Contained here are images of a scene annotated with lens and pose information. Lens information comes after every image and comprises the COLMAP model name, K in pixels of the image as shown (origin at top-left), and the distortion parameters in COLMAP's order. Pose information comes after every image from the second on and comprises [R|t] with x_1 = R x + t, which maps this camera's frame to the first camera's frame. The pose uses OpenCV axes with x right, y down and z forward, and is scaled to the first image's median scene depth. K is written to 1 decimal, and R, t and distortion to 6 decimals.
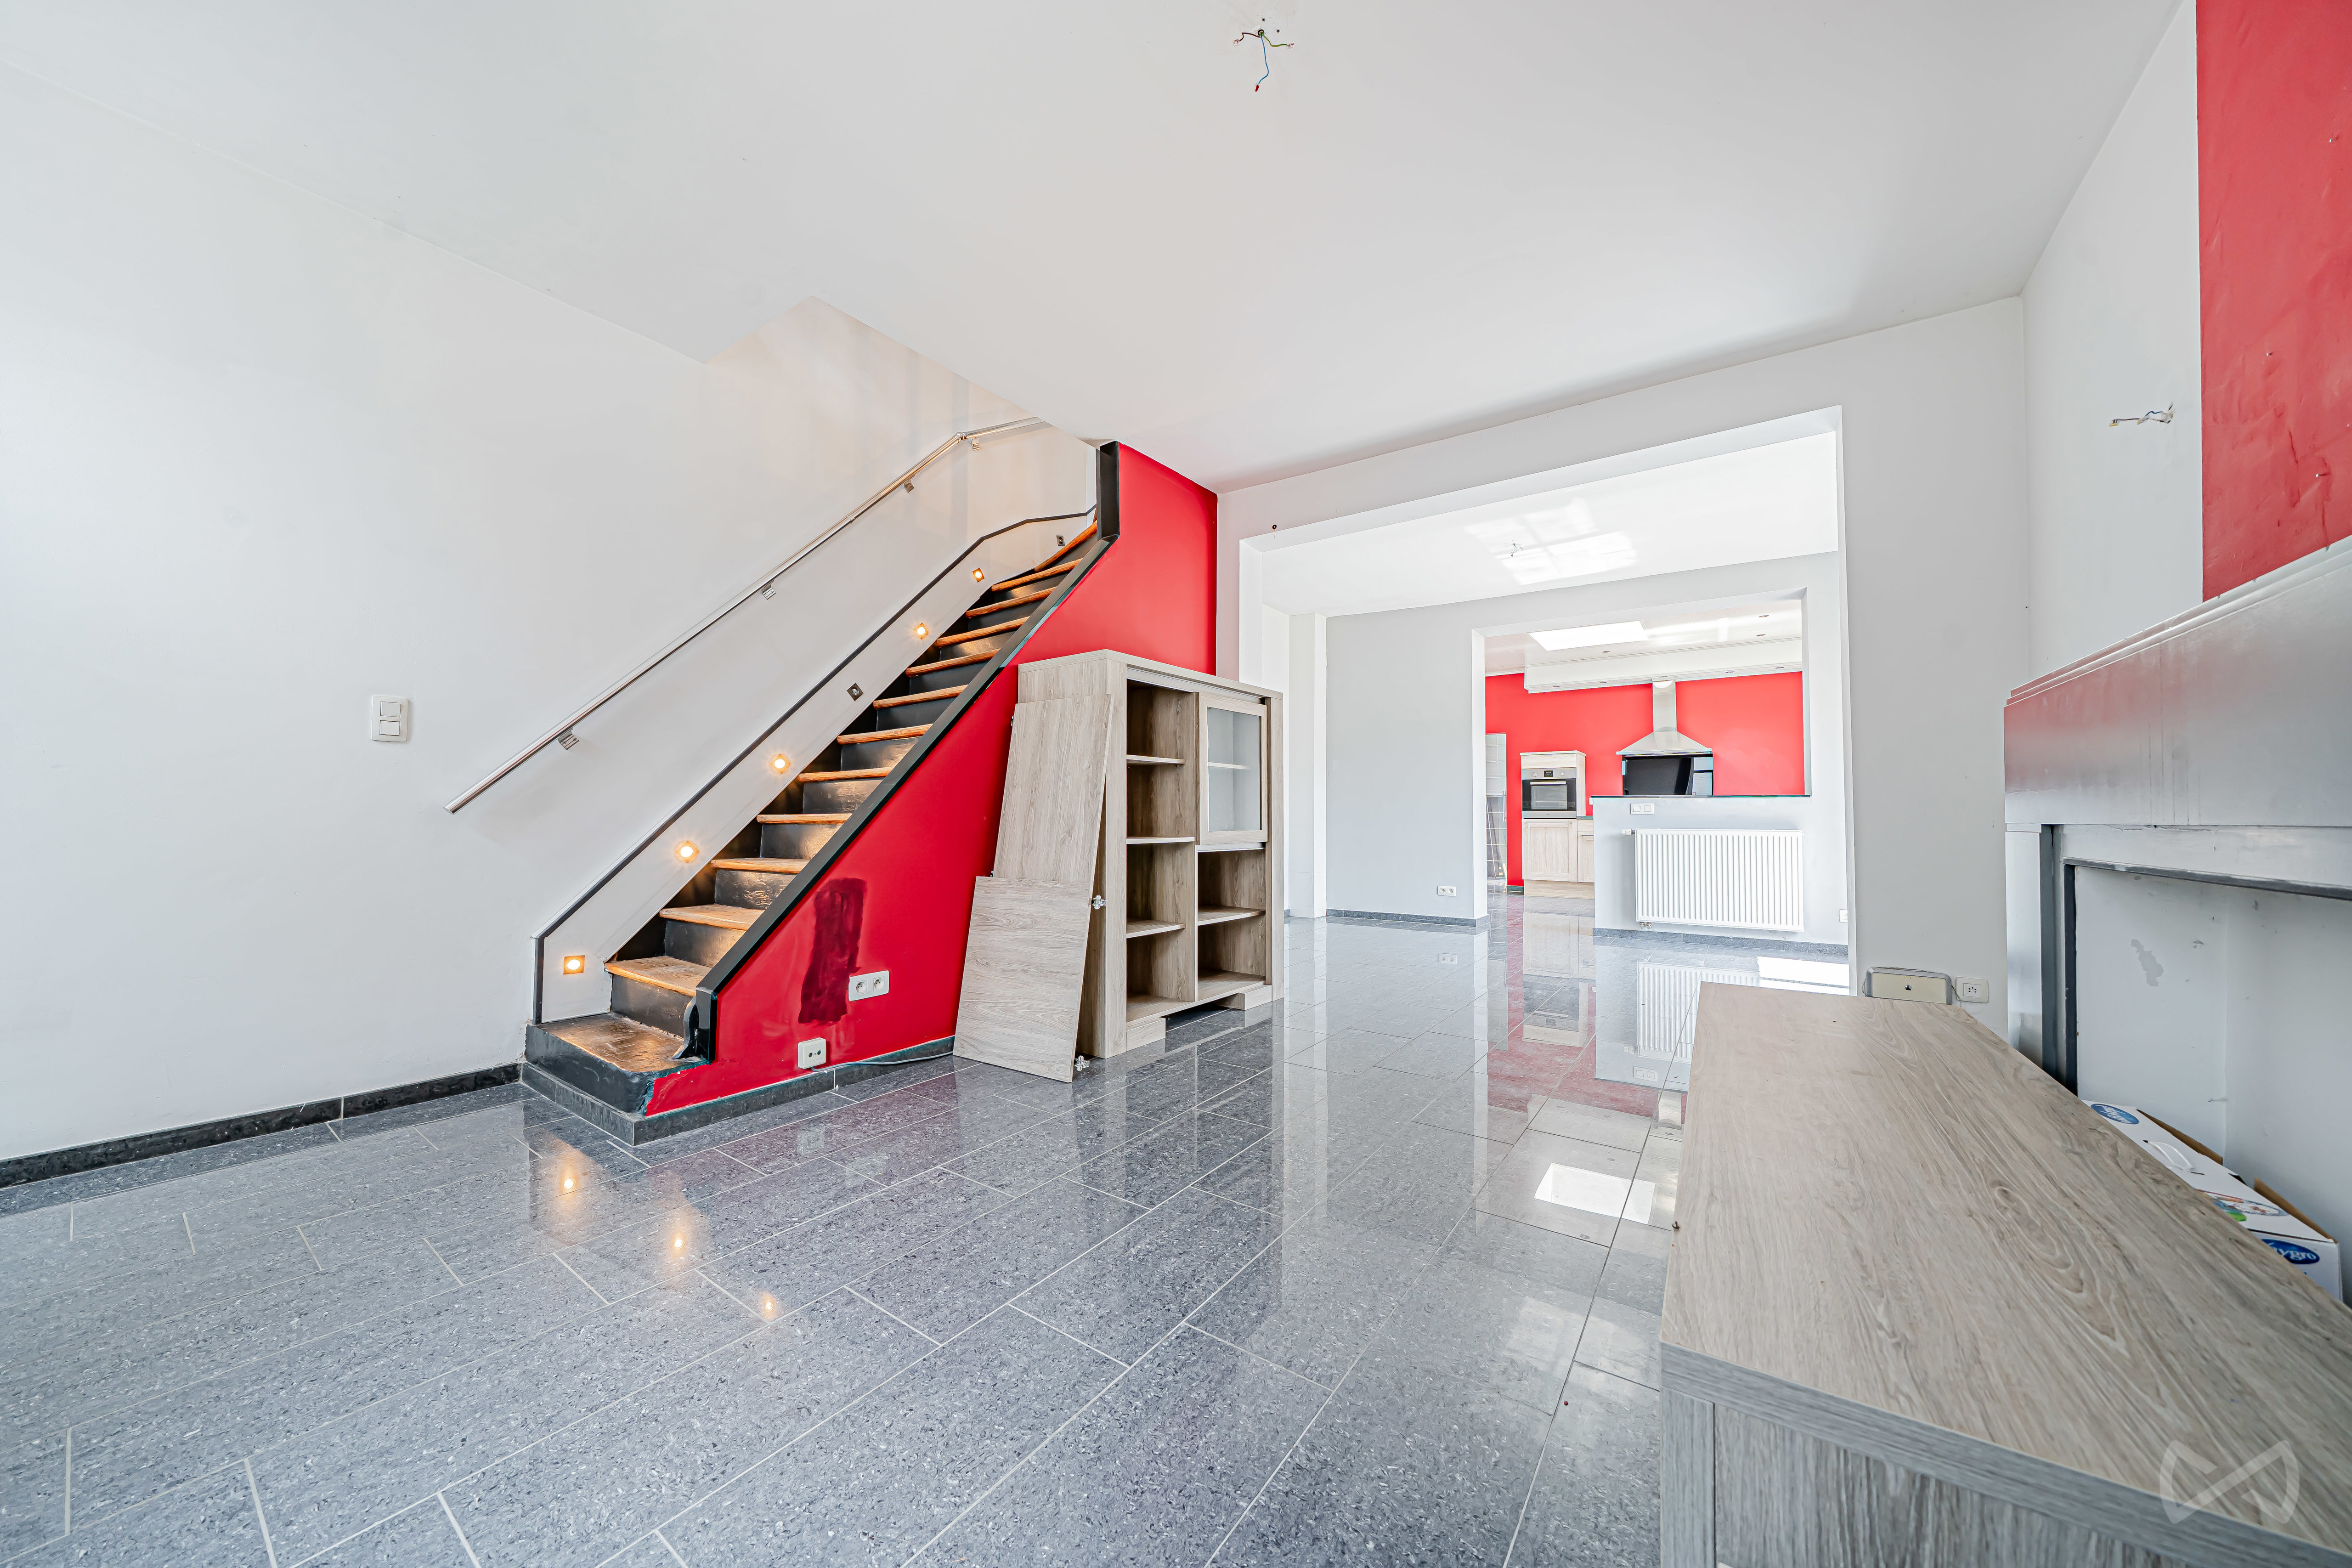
lens RADIAL K [[788.3, 0, 1175.9], [0, 788.3, 798.9], [0, 0, 1]] dist [-0.003403, 0.000038]
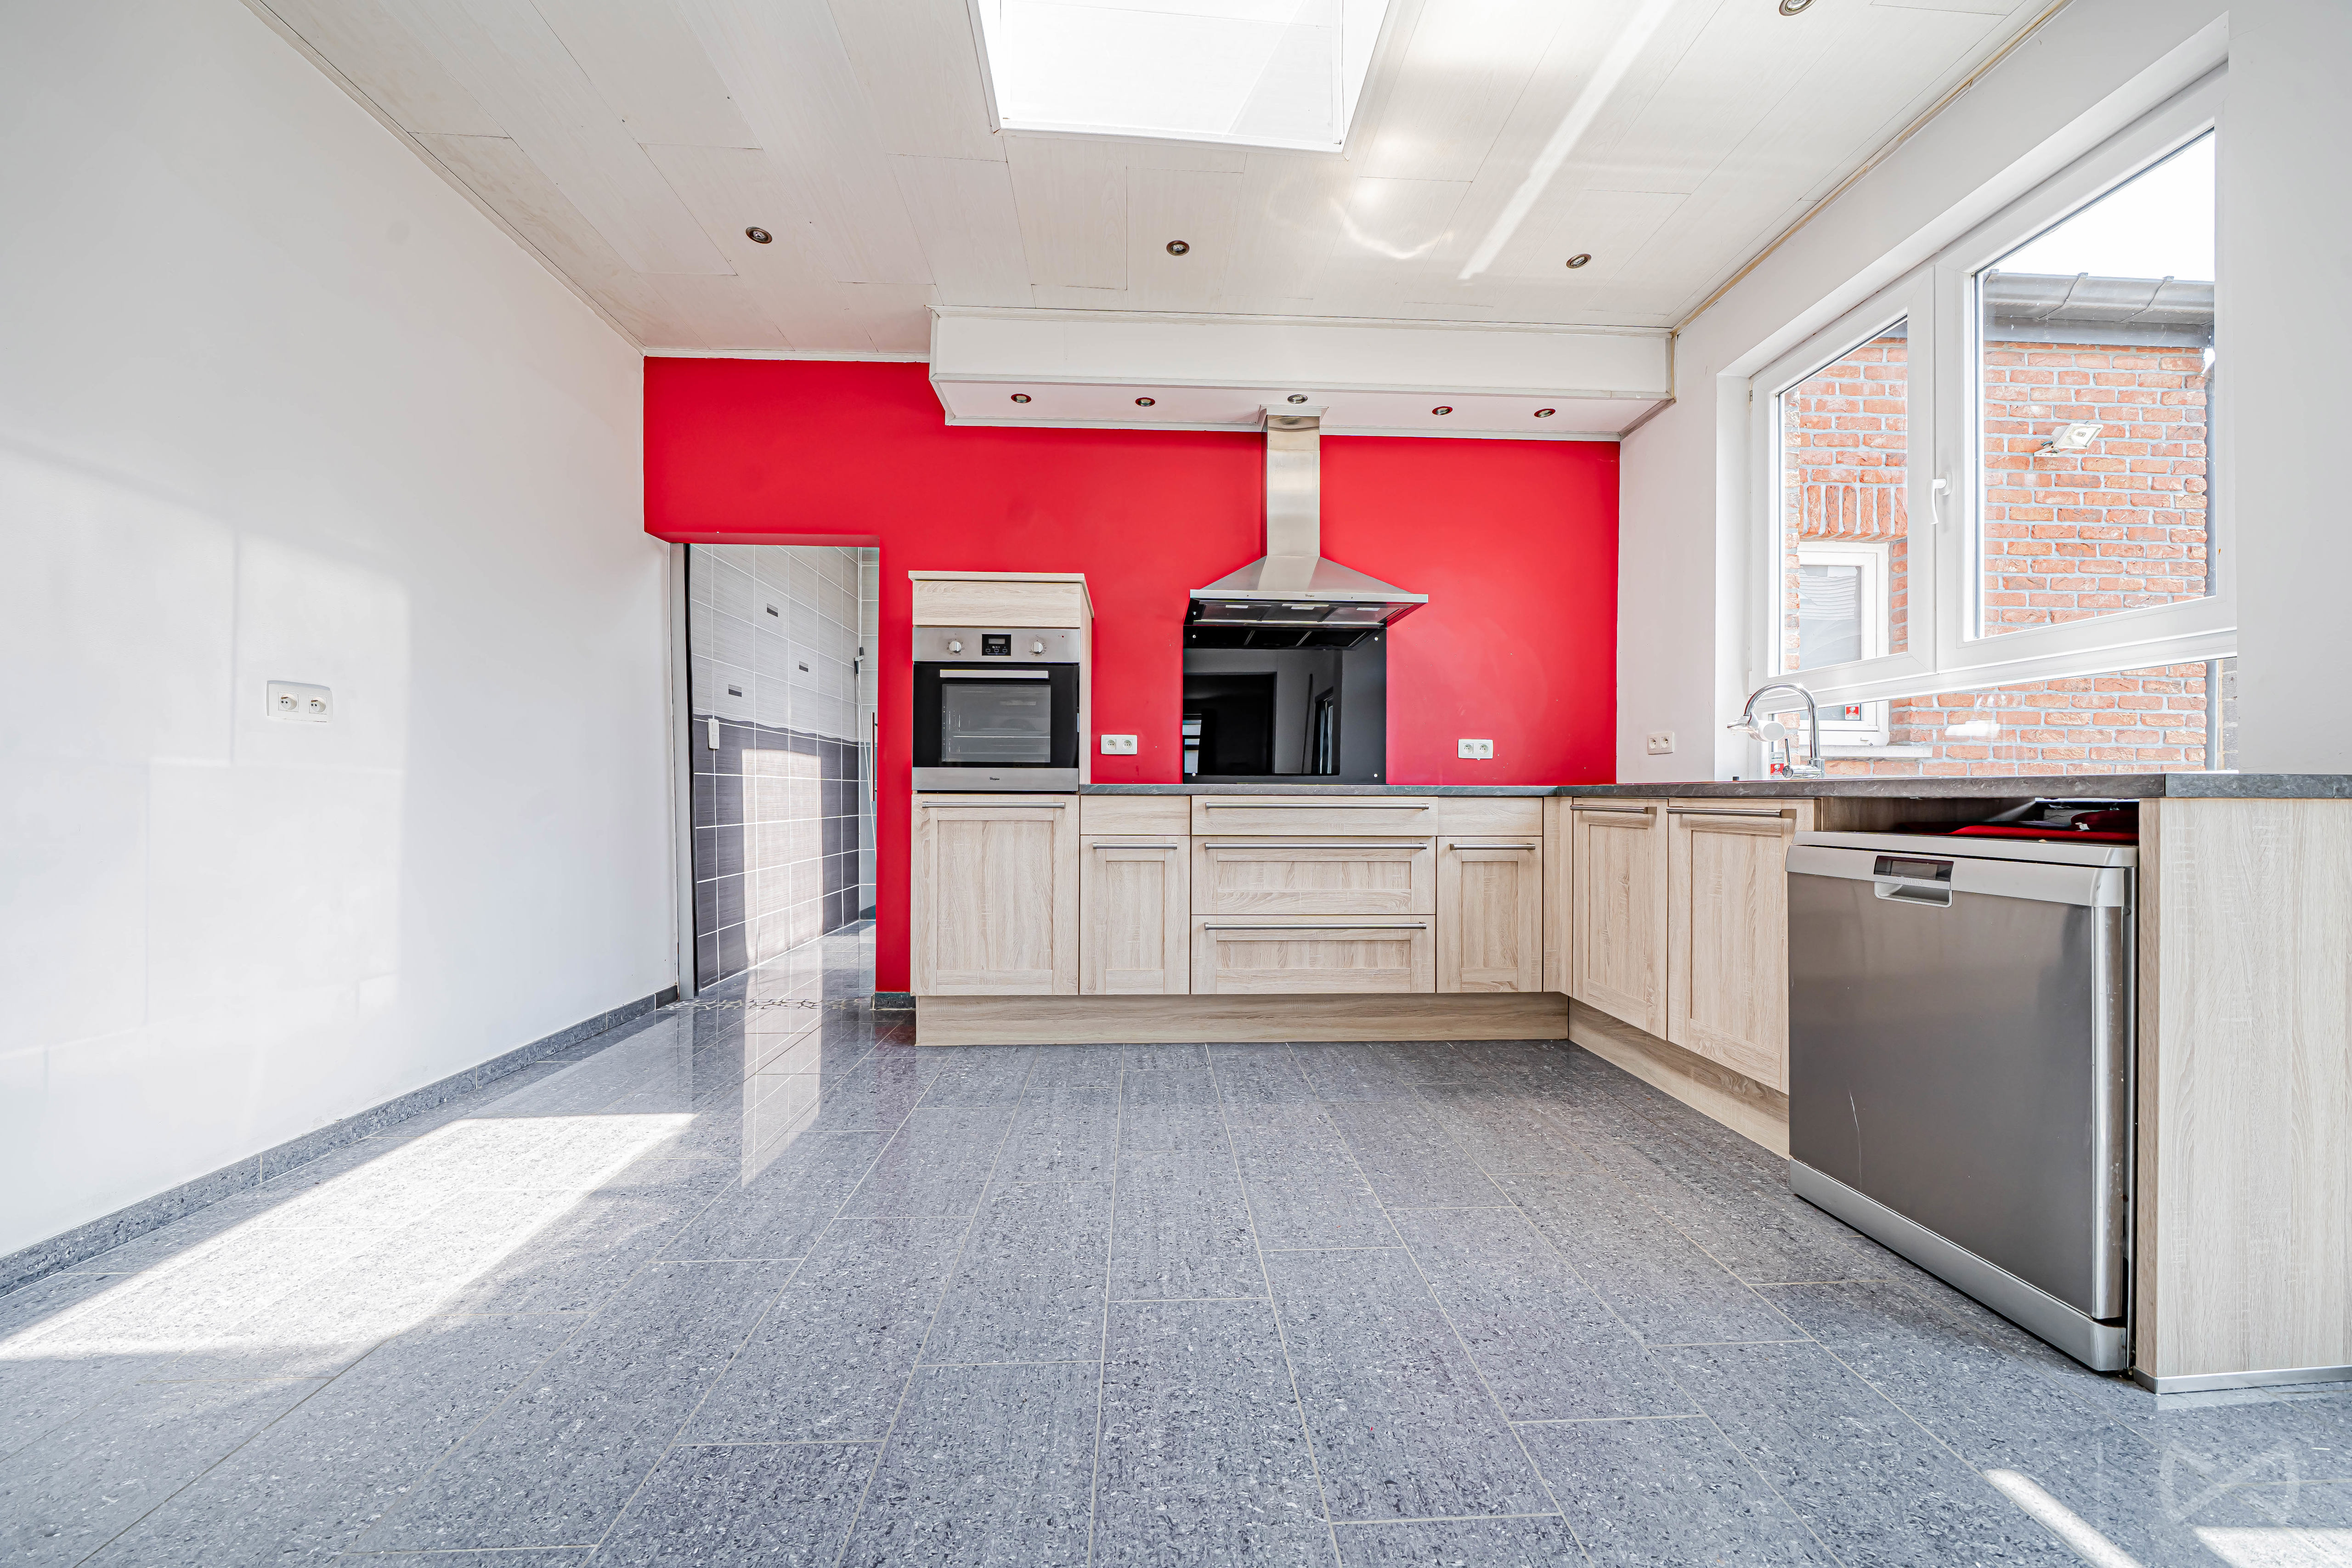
lens RADIAL K [[802.9, 0, 1176.0], [0, 802.9, 784.0], [0, 0, 1]] dist [-0.000460, 0.000005]
pose [[0.783151, 0.005107, 0.621810, 0.333934], [-0.016442, 0.999787, 0.012496, 0.016750], [-0.621614, -0.020010, 0.783068, 0.710800]]
